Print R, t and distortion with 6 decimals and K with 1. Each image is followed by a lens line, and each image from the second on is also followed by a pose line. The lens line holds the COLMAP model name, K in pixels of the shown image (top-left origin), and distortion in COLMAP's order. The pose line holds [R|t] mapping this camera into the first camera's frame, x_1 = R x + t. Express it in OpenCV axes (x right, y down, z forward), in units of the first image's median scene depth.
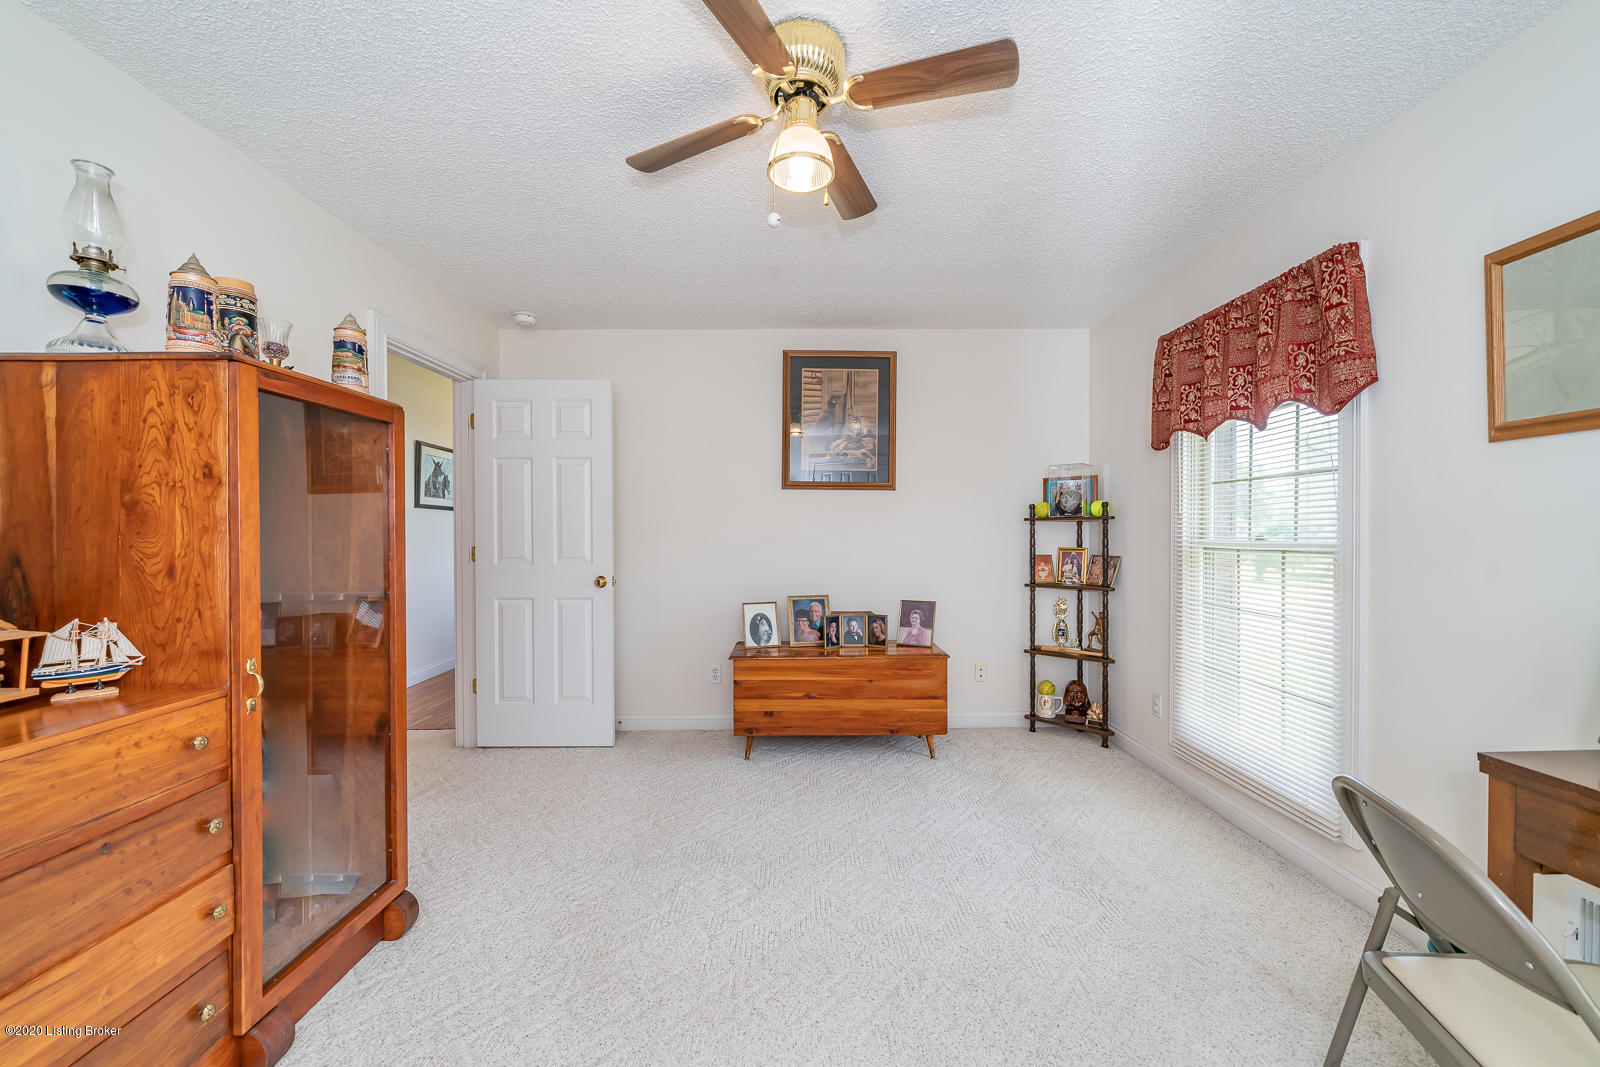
lens RADIAL K [[615.6, 0, 806.6], [0, 615.6, 534.9], [0, 0, 1]] dist [-0.007745, -0.000610]
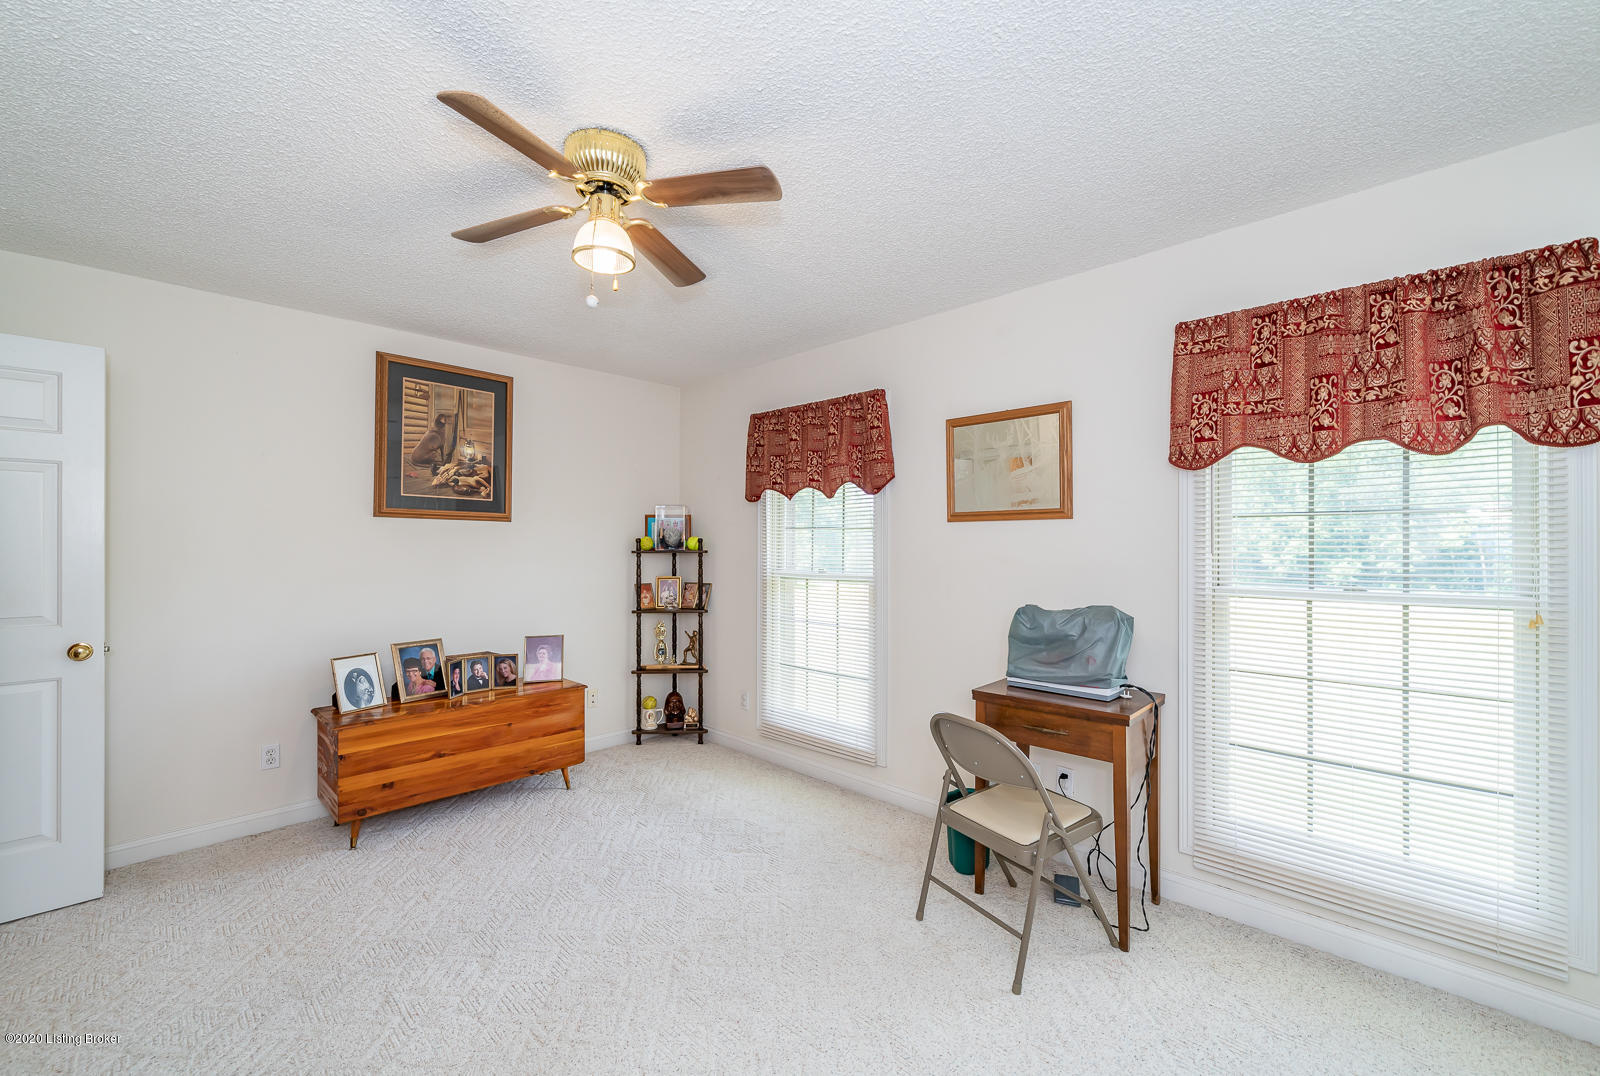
lens RADIAL K [[650.1, 0, 798.6], [0, 650.1, 542.0], [0, 0, 1]] dist [-0.003350, -0.000360]
pose [[0.708994, 0.007535, 0.705174, -0.274411], [-0.000760, 0.999950, -0.009921, -0.034515], [-0.705214, 0.006498, 0.708965, -0.033043]]
